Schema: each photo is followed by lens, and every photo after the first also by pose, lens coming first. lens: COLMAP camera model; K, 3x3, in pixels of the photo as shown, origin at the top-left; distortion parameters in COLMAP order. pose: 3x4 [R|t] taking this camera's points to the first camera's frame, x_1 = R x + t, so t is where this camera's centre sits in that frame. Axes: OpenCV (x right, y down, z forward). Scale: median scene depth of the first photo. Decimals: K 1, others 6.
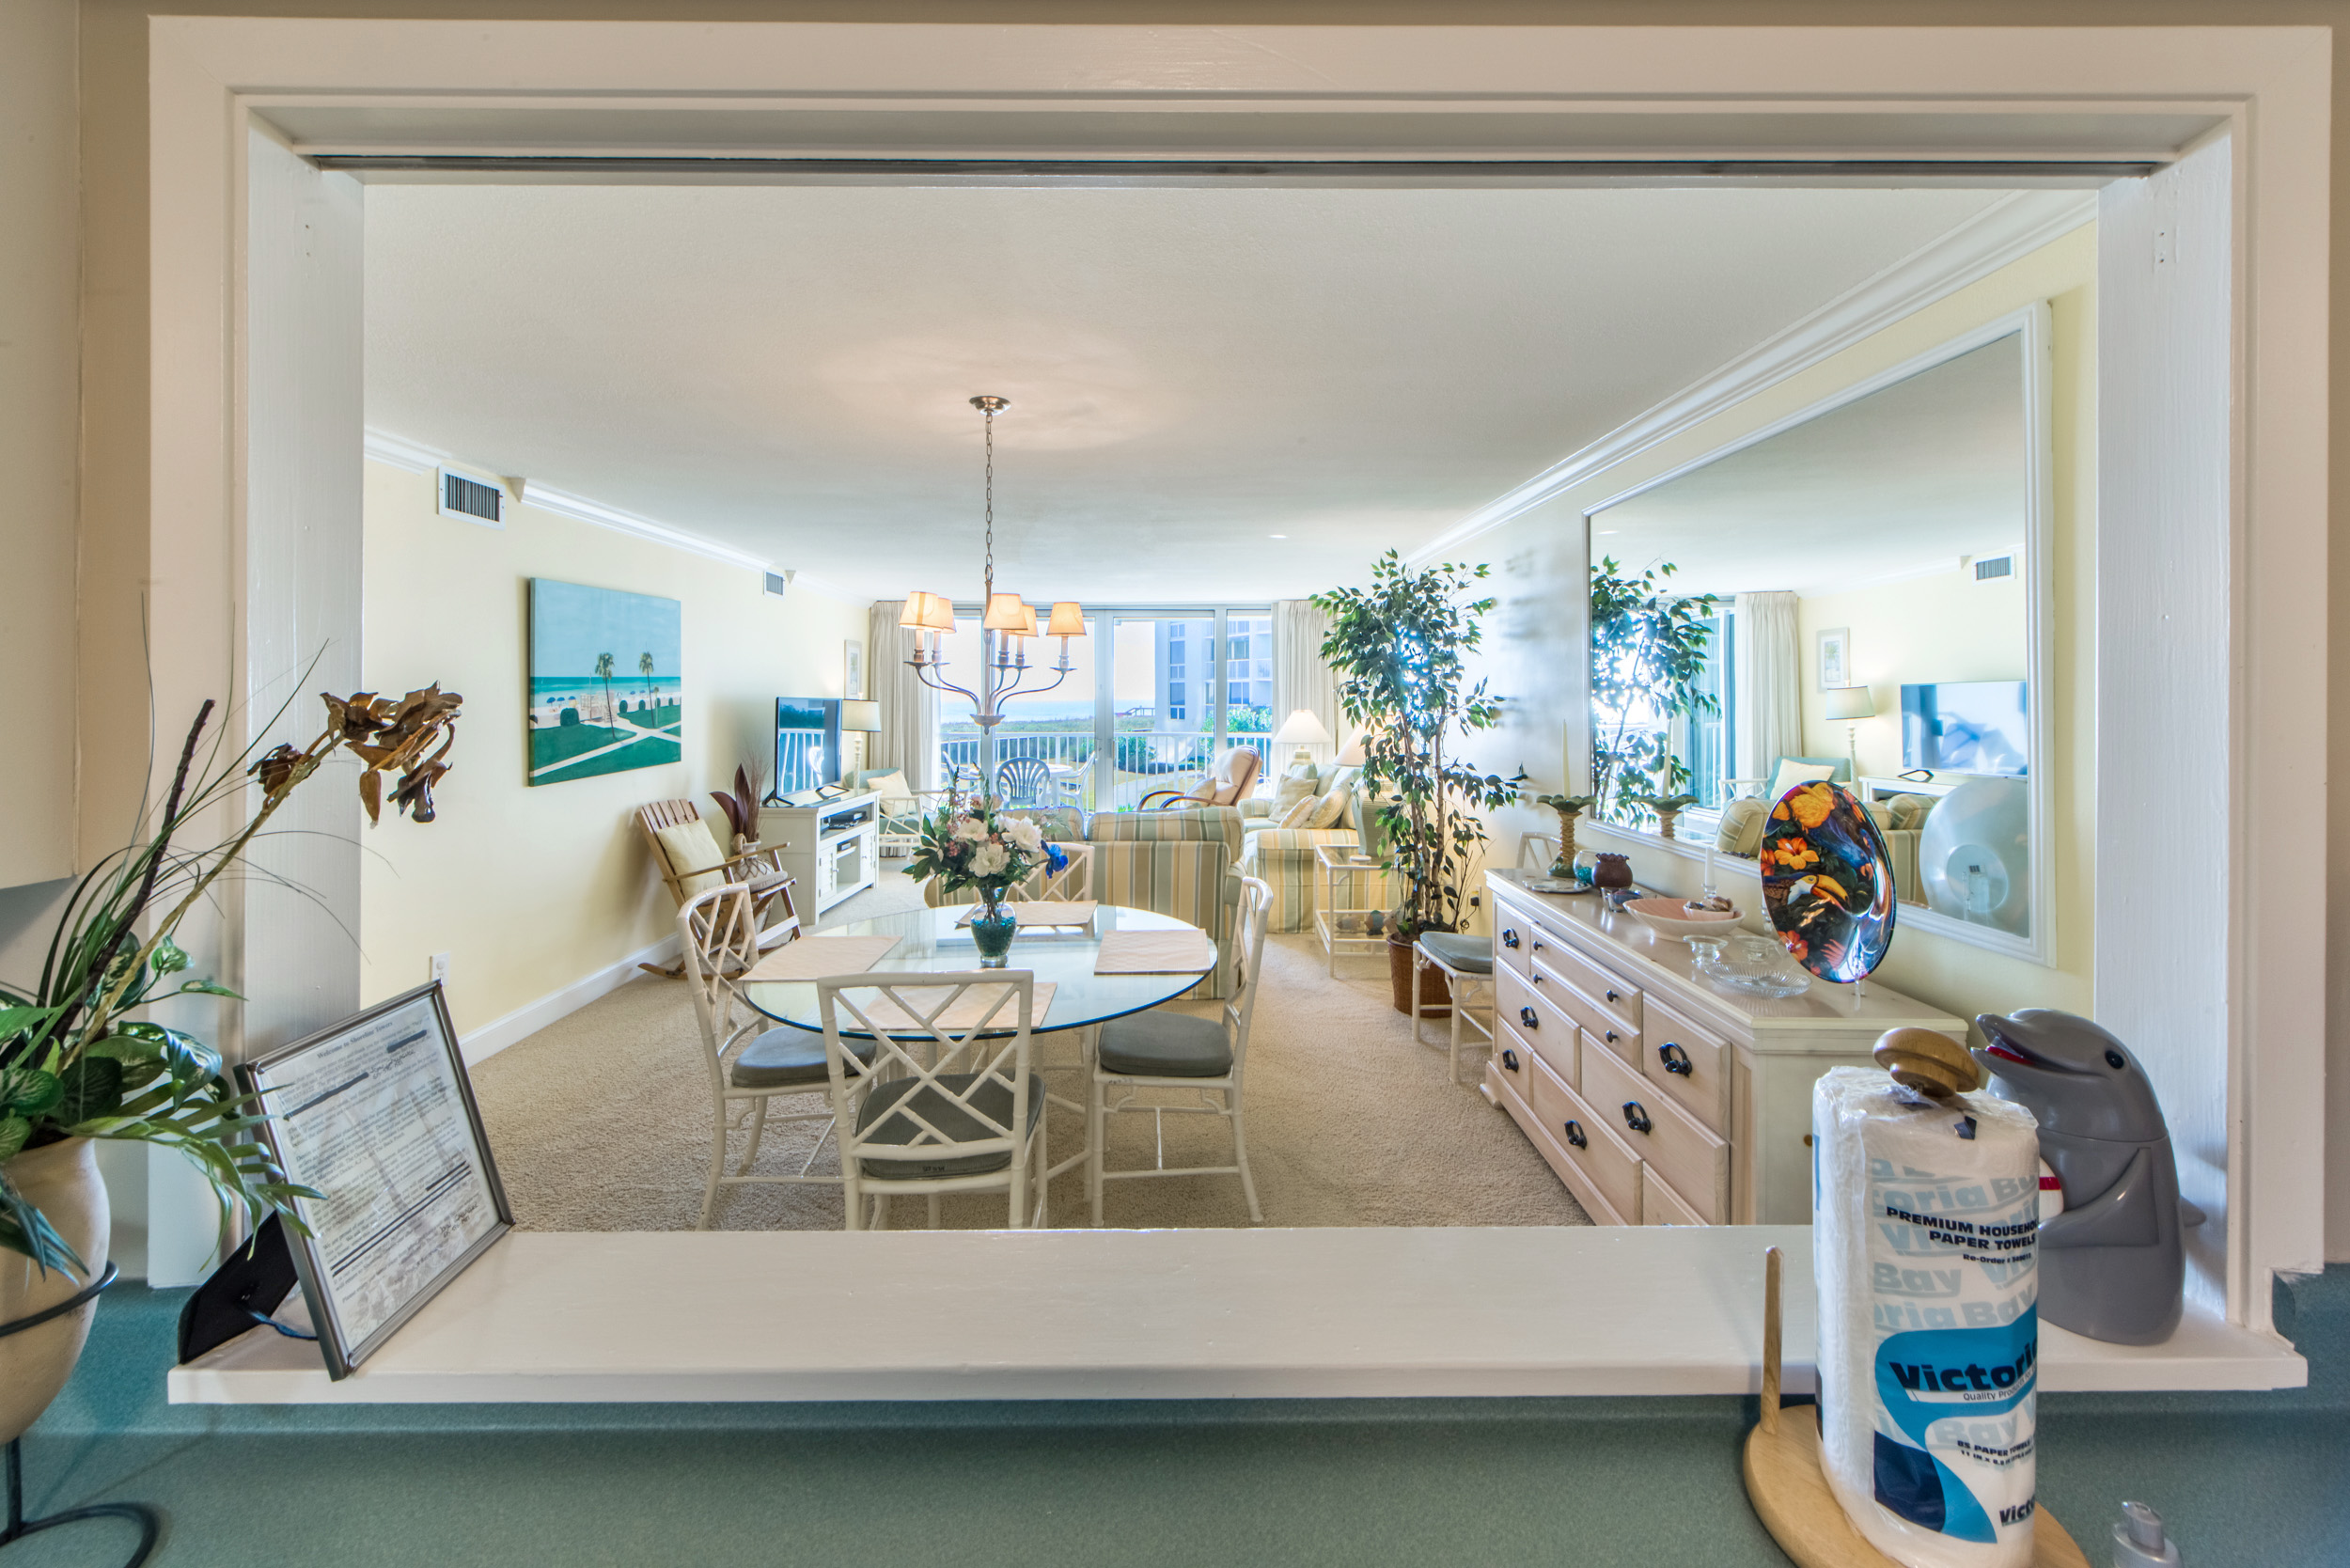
lens RADIAL K [[950.0, 0, 1177.9], [0, 950.0, 692.0], [0, 0, 1]] dist [-0.001271, -0.000019]
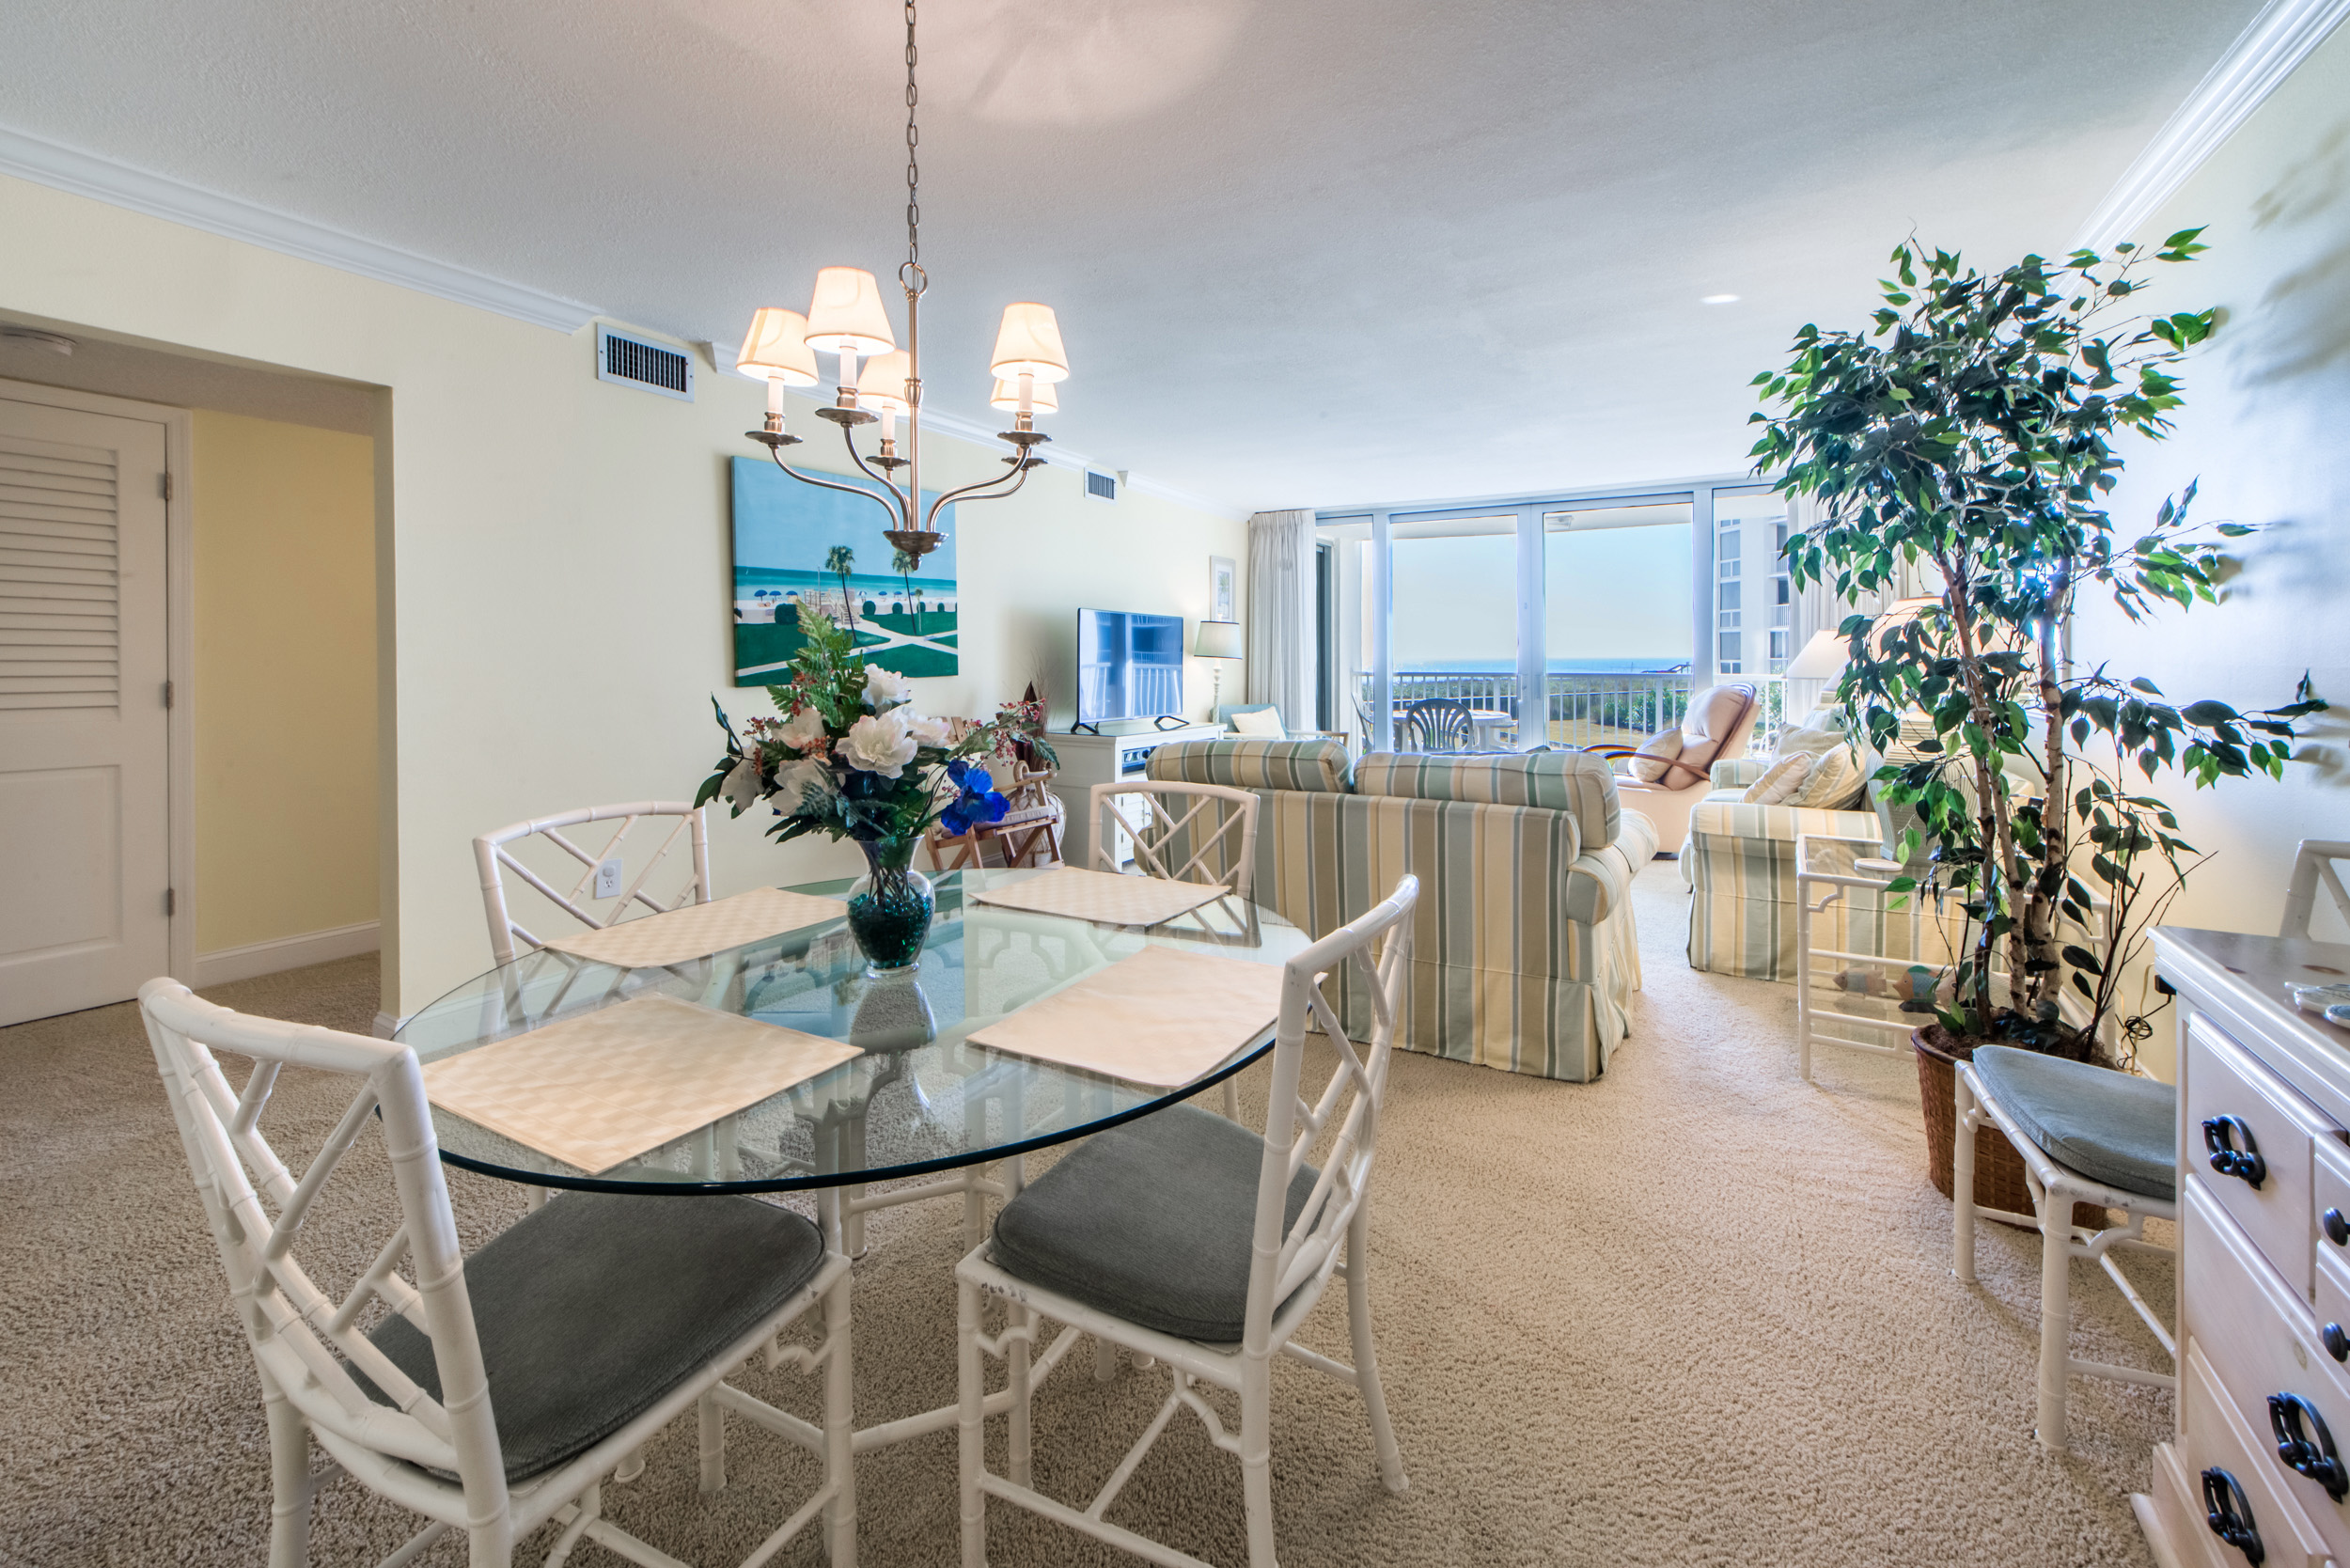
lens RADIAL K [[981.5, 0, 1176.2], [0, 981.5, 654.7], [0, 0, 1]] dist [0.000047, -0.000652]
pose [[0.865917, 0.000574, -0.500187, 0.143658], [0.002358, 0.999984, 0.005231, 0.060112], [0.500182, -0.005709, 0.865901, 0.370500]]
